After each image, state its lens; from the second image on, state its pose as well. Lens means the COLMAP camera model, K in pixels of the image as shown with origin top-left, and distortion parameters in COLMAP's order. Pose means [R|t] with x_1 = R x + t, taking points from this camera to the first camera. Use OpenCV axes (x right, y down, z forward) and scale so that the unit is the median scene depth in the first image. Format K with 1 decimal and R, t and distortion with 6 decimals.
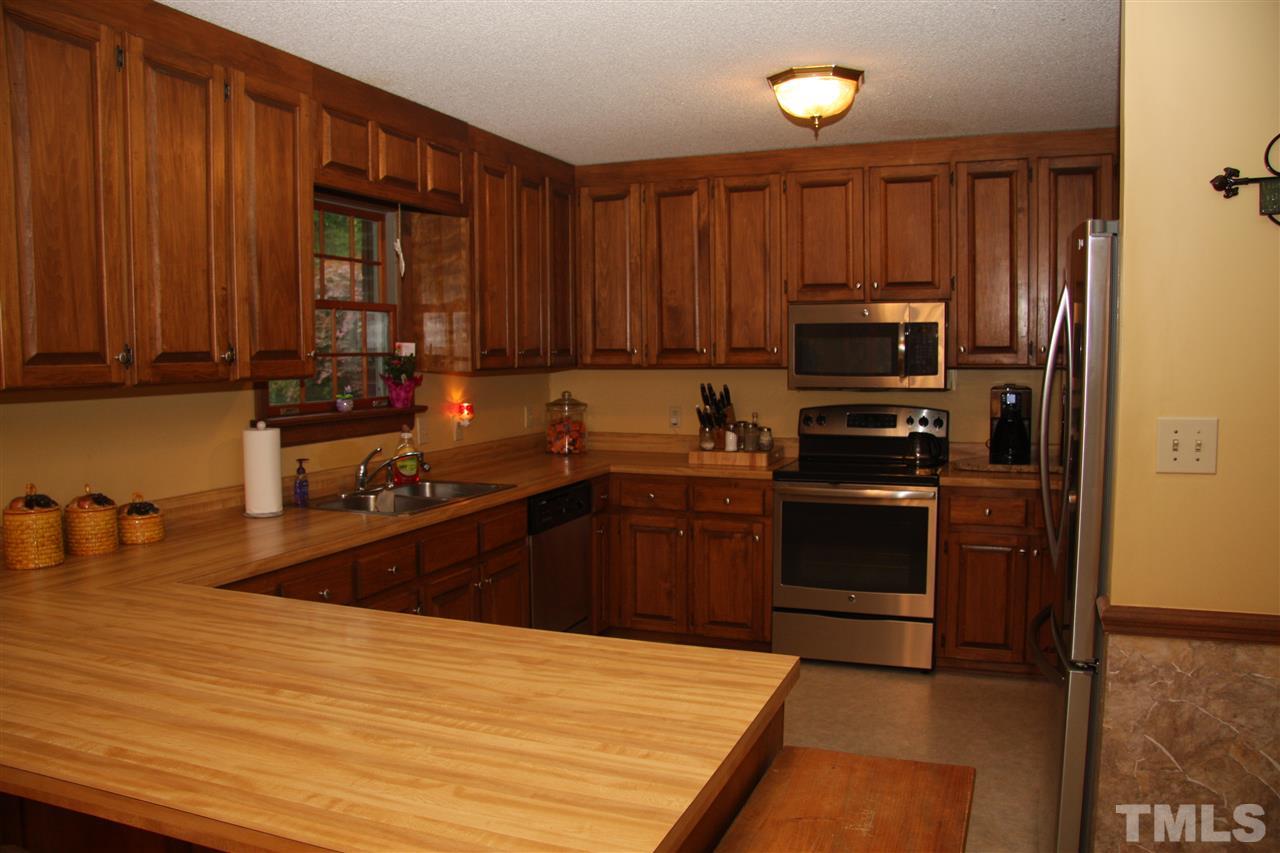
lens RADIAL K [[1003.0, 0, 638.7], [0, 1003.0, 447.9], [0, 0, 1]] dist [-0.178678, 0.132866]
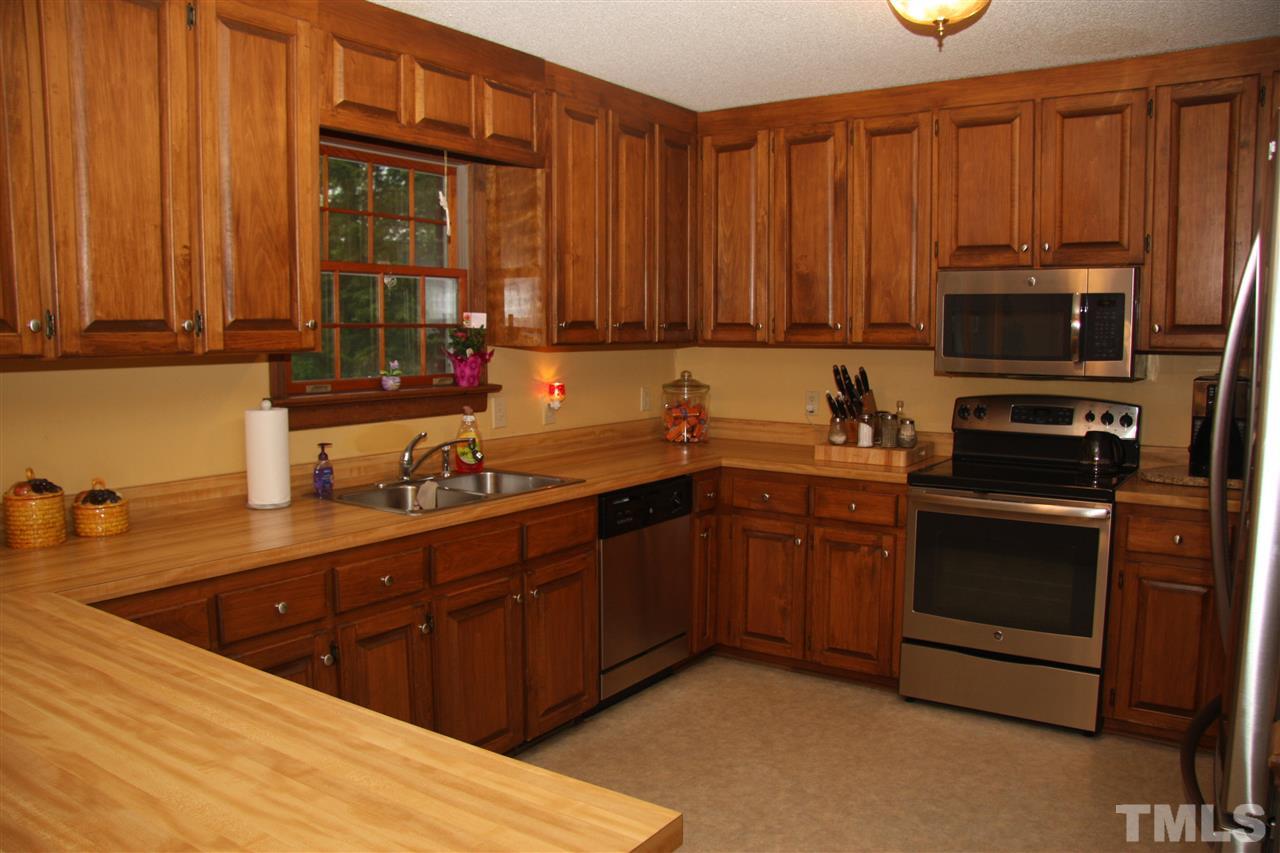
lens RADIAL K [[1003.0, 0, 638.7], [0, 1003.0, 447.9], [0, 0, 1]] dist [-0.178678, 0.132866]
pose [[0.973027, 0.034429, -0.228109, 0.108401], [-0.029495, 0.999252, 0.025008, -0.012150], [0.228800, -0.017606, 0.973314, 0.164706]]
